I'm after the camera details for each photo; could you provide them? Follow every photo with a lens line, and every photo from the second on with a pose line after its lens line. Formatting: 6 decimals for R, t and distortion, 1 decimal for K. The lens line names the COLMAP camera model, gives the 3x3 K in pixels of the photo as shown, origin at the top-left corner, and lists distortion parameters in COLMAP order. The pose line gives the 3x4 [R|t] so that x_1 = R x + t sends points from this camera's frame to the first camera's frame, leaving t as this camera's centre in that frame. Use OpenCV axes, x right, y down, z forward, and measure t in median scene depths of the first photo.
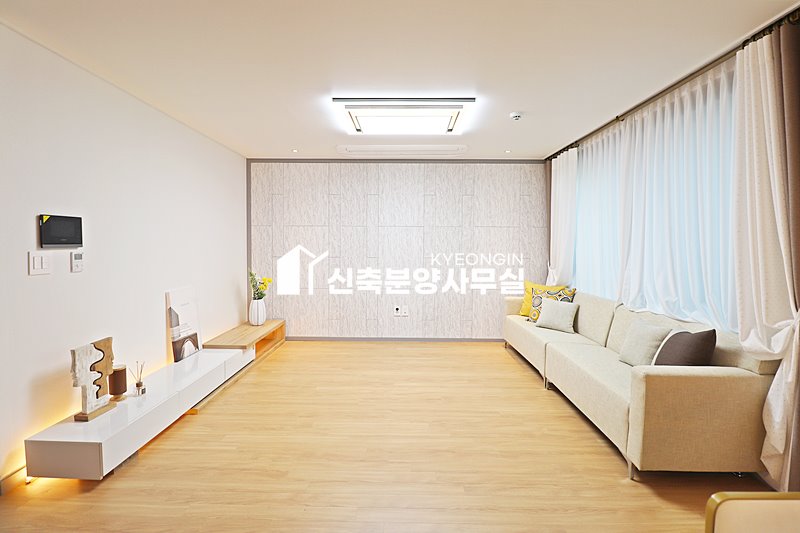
lens RADIAL K [[370.5, 0, 402.7], [0, 370.5, 255.9], [0, 0, 1]] dist [-0.003064, -0.010537]
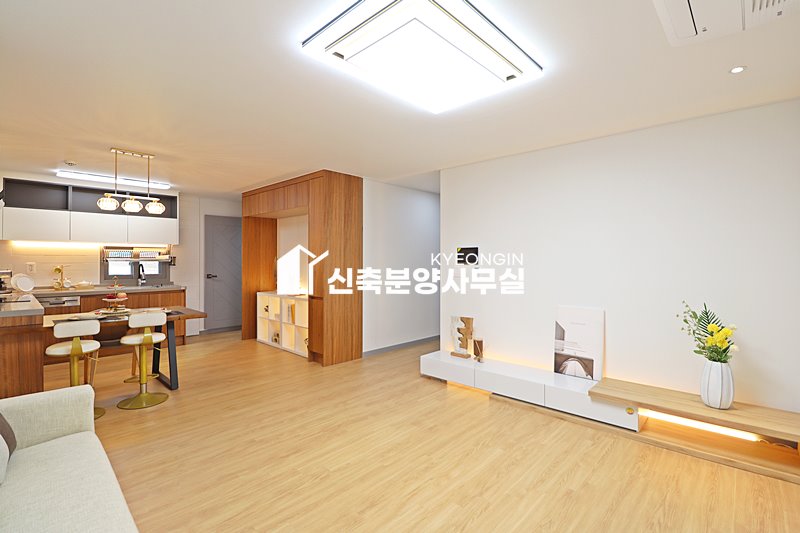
lens RADIAL K [[370.5, 0, 399.6], [0, 370.5, 261.7], [0, 0, 1]] dist [-0.003064, -0.010537]
pose [[-0.684690, -0.005292, -0.728816, 0.482462], [-0.027415, 0.999453, 0.018497, -0.042477], [0.728319, 0.032645, -0.684460, 1.385831]]
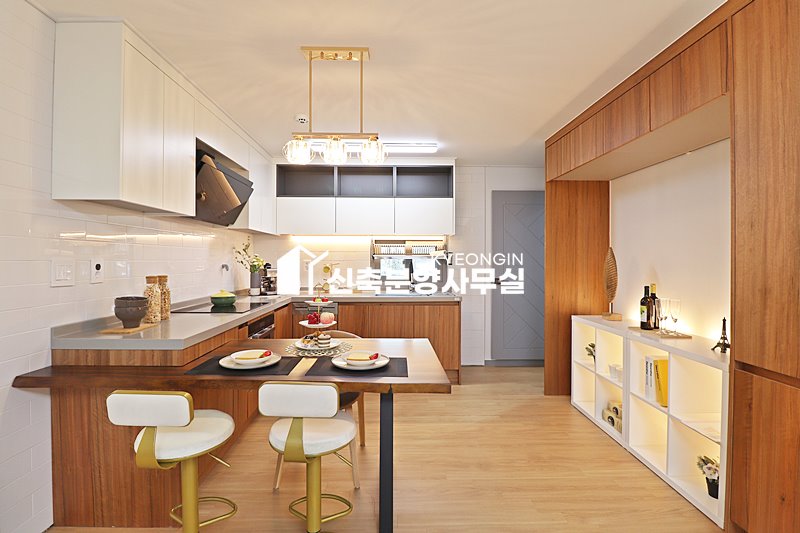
lens RADIAL K [[370.5, 0, 397.8], [0, 370.5, 259.9], [0, 0, 1]] dist [-0.003064, -0.010537]
pose [[-0.999729, -0.009810, -0.021109, 0.120186], [-0.010445, 0.999490, 0.030163, -0.013395], [0.020802, 0.030376, -0.999322, 0.602547]]
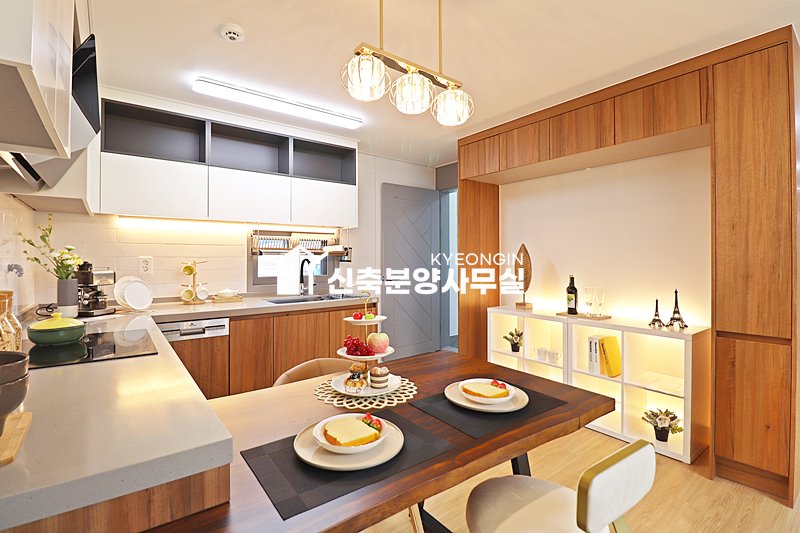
lens RADIAL K [[370.5, 0, 398.4], [0, 370.5, 257.1], [0, 0, 1]] dist [-0.003064, -0.010537]
pose [[-0.794609, -0.007155, -0.607079, 0.481425], [-0.022434, 0.999594, 0.017583, 0.004187], [0.606706, 0.027591, -0.794447, 0.298464]]
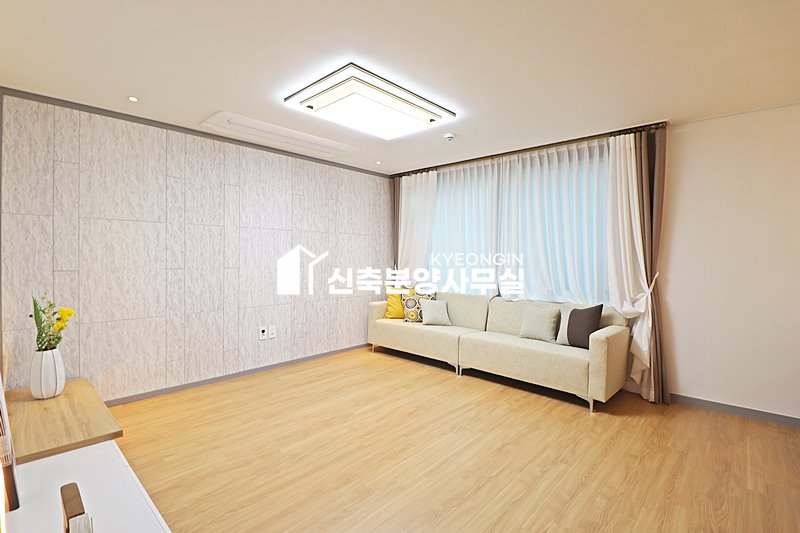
lens RADIAL K [[370.5, 0, 401.2], [0, 370.5, 258.2], [0, 0, 1]] dist [-0.003064, -0.010537]
pose [[0.673970, -0.006749, 0.738728, -0.611300], [0.018636, 0.999795, -0.007869, -0.004298], [-0.738524, 0.019071, 0.673957, 0.351531]]
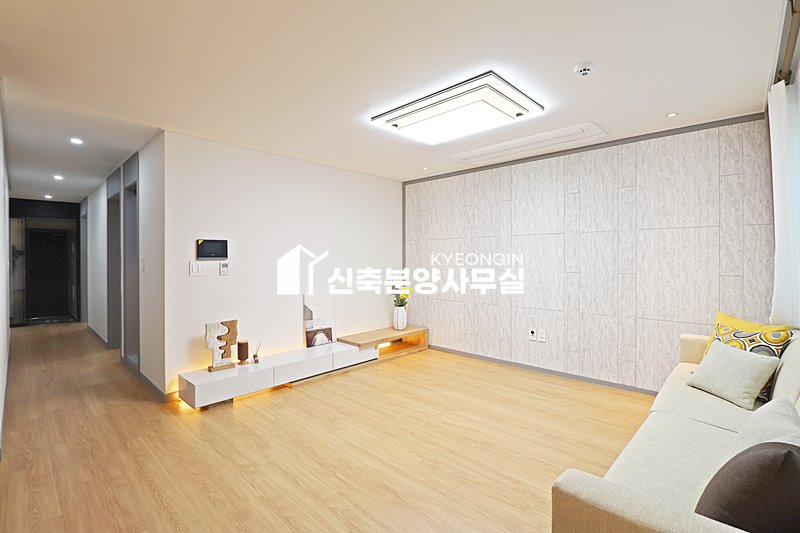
lens RADIAL K [[370.5, 0, 400.3], [0, 370.5, 257.0], [0, 0, 1]] dist [-0.003064, -0.010537]
pose [[0.730205, -0.008906, -0.683170, 0.518370], [-0.014303, 0.999497, -0.028317, 0.000040], [0.683079, 0.030449, 0.729710, 0.256656]]
